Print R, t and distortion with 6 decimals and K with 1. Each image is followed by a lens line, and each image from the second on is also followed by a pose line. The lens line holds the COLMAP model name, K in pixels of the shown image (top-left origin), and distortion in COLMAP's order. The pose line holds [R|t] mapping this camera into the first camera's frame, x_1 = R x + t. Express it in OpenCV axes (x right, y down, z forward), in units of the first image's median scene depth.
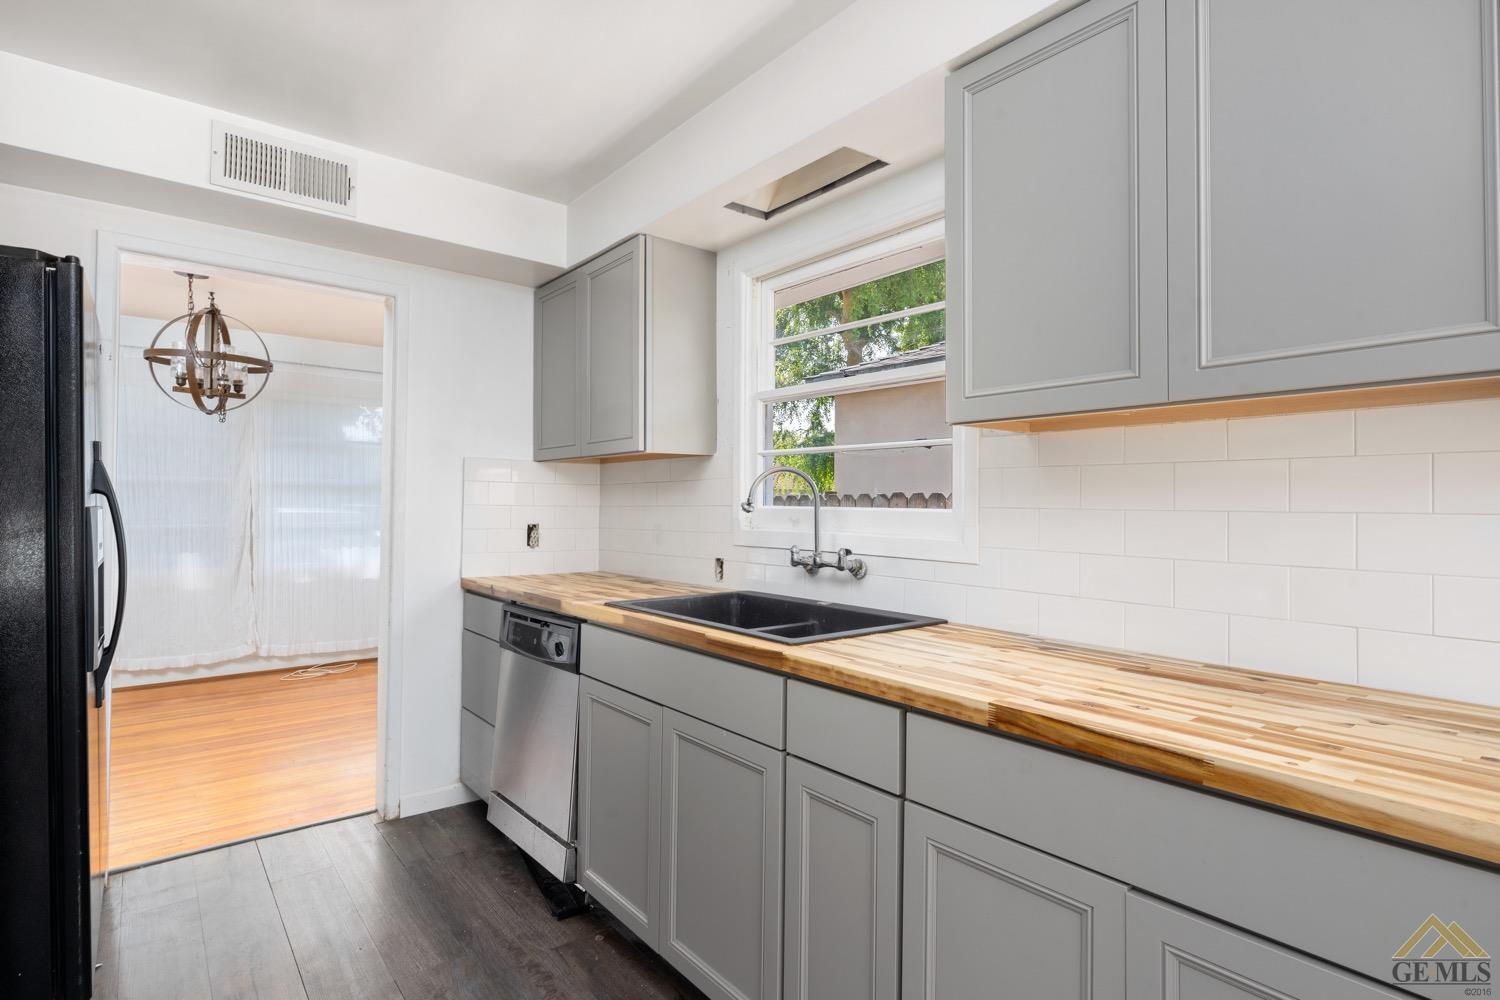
lens RADIAL K [[742.0, 0, 750.0], [0, 742.0, 500.0], [0, 0, 1]] dist [0.000708, 0.000125]
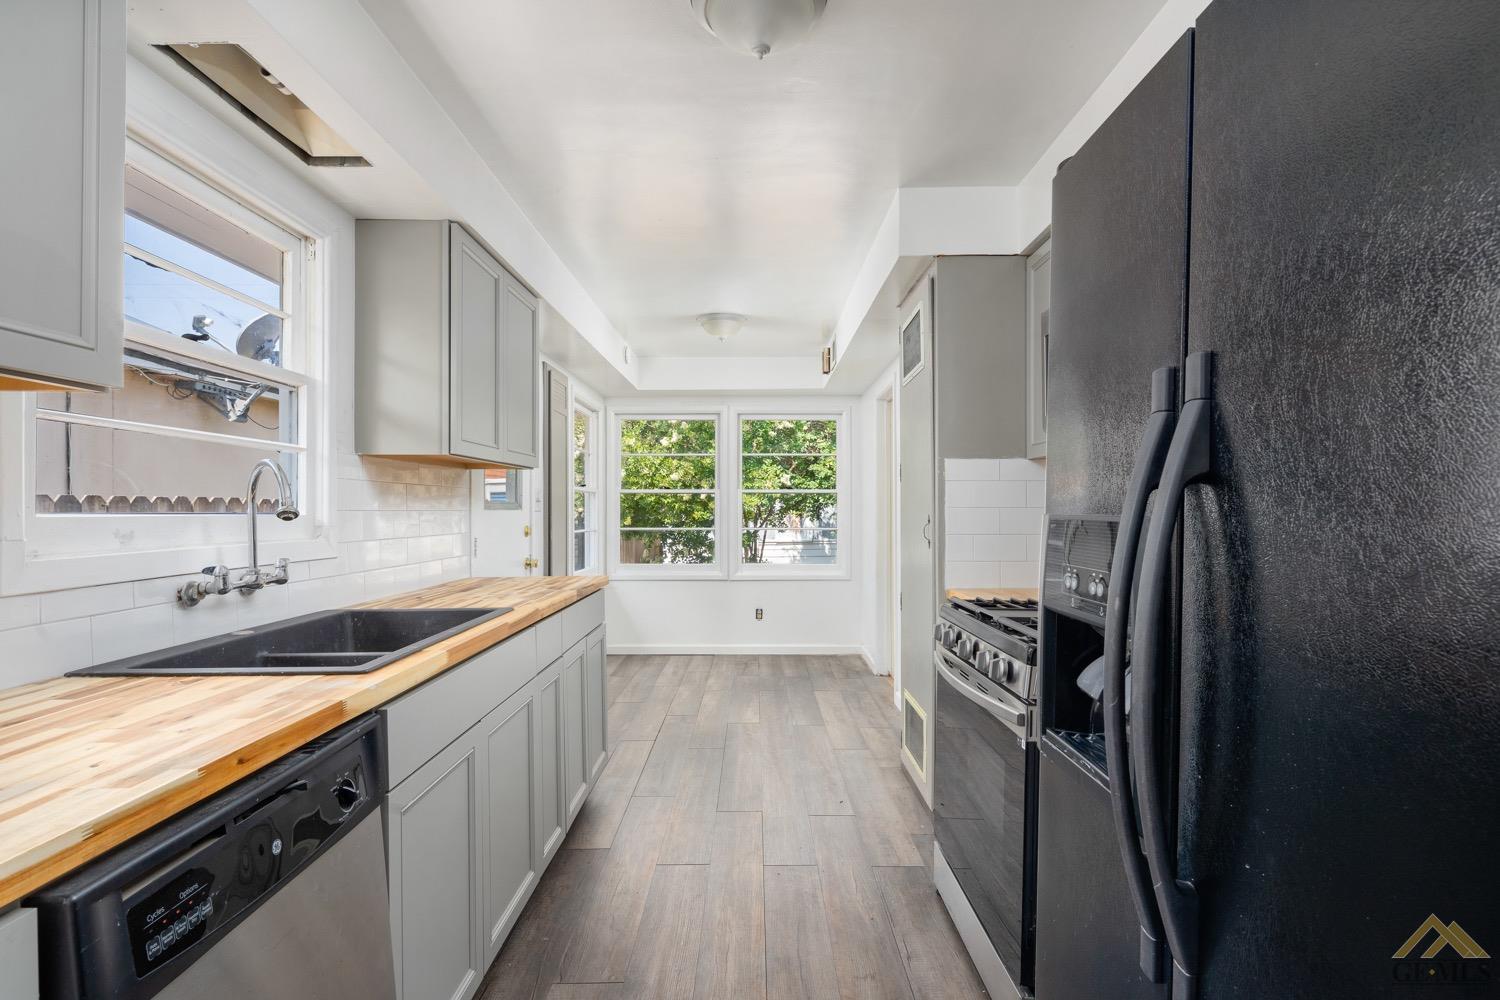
lens RADIAL K [[734.2, 0, 755.0], [0, 734.2, 514.4], [0, 0, 1]] dist [0.000798, 0.000237]
pose [[-0.773400, -0.000362, 0.633918, -0.794419], [-0.003236, 0.999989, -0.003376, 0.011011], [-0.633910, -0.004662, -0.773393, 1.224743]]
